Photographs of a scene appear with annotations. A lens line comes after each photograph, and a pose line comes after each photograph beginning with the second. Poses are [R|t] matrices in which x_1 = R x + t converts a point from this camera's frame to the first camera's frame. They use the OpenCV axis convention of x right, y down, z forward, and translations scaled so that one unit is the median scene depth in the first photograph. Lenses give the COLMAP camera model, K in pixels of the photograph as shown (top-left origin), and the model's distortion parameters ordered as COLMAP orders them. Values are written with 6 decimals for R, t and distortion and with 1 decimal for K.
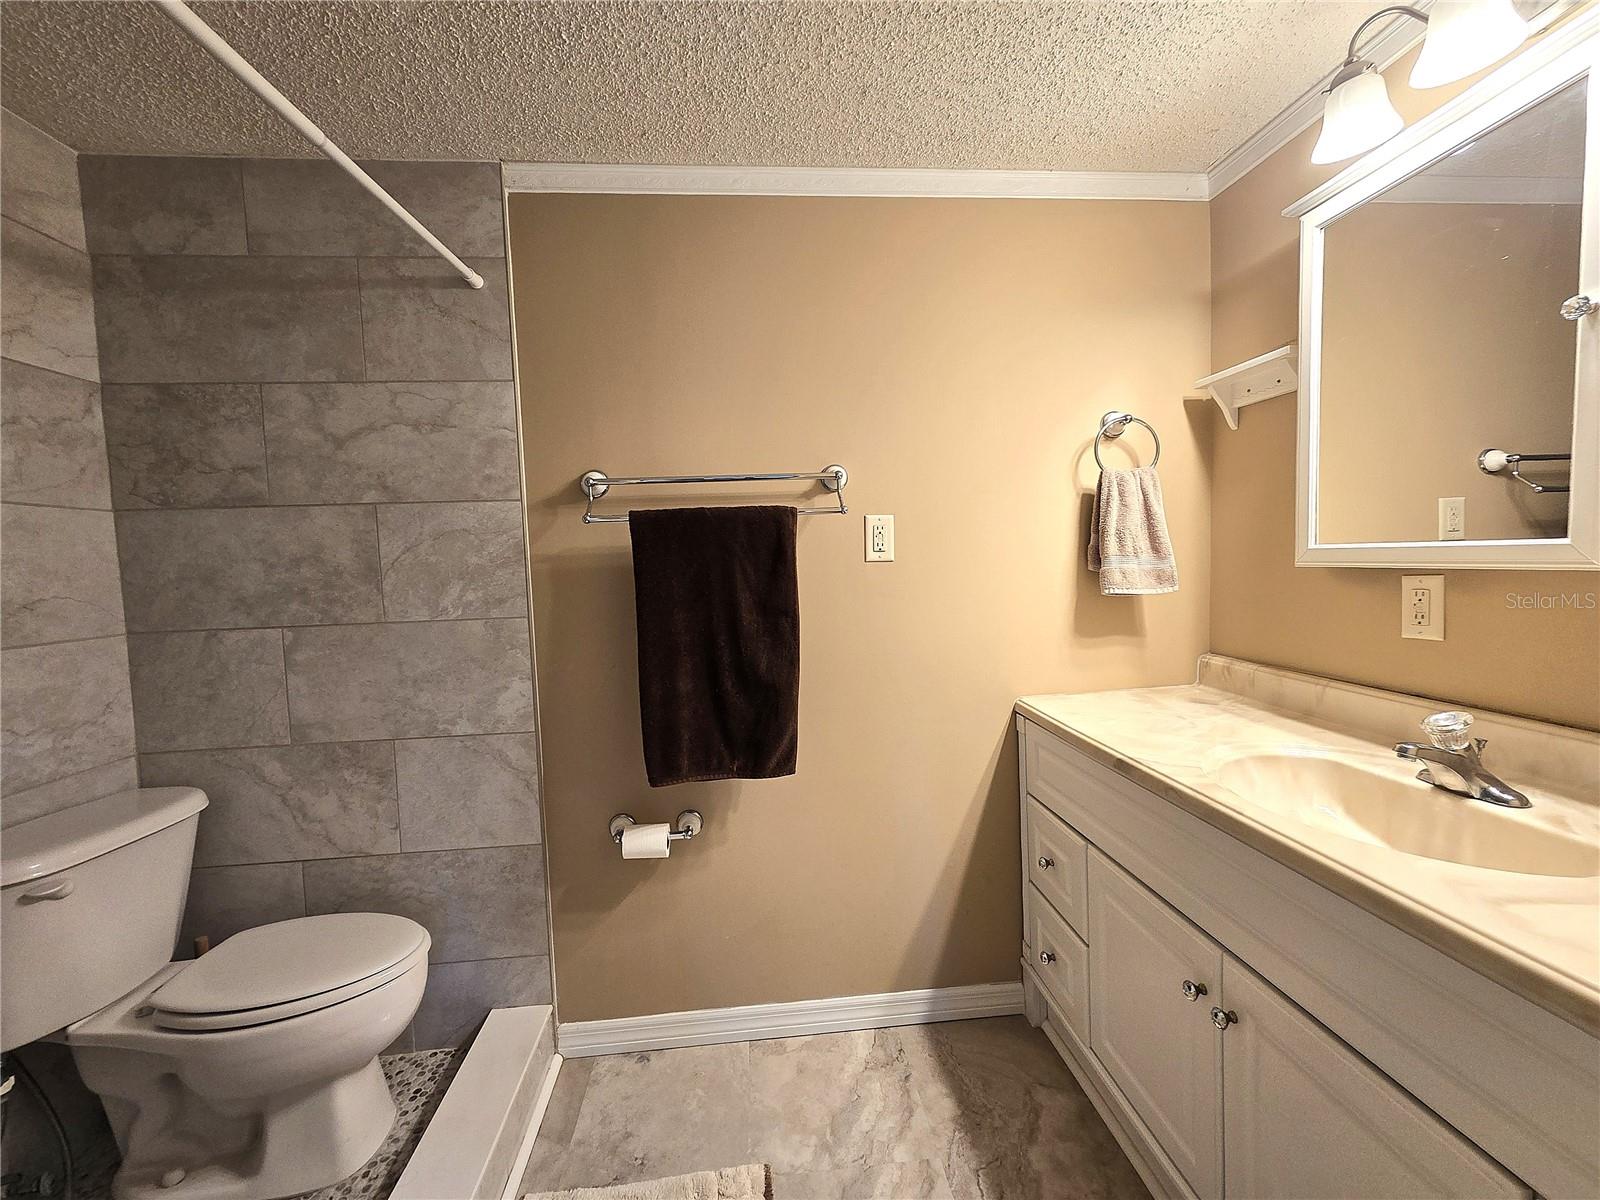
lens RADIAL K [[657.7, 0, 790.6], [0, 657.7, 600.1], [0, 0, 1]] dist [0.002562, 0.000165]
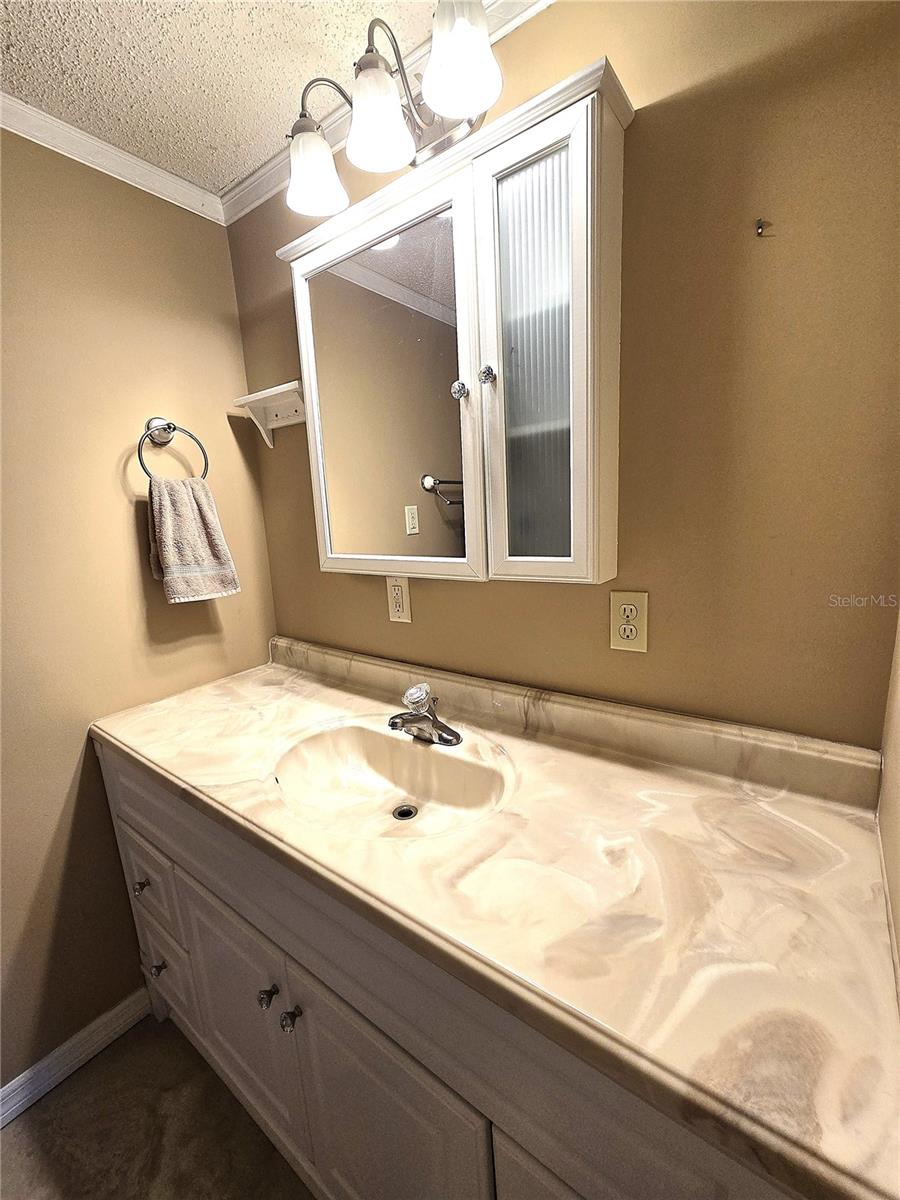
lens RADIAL K [[493.3, 0, 450.0], [0, 493.3, 595.7], [0, 0, 1]] dist [0.002562, 0.000165]
pose [[0.661798, -0.130559, 0.738226, 0.210847], [0.070913, 0.991205, 0.111729, -0.077783], [-0.746321, -0.021592, 0.665236, 0.185399]]
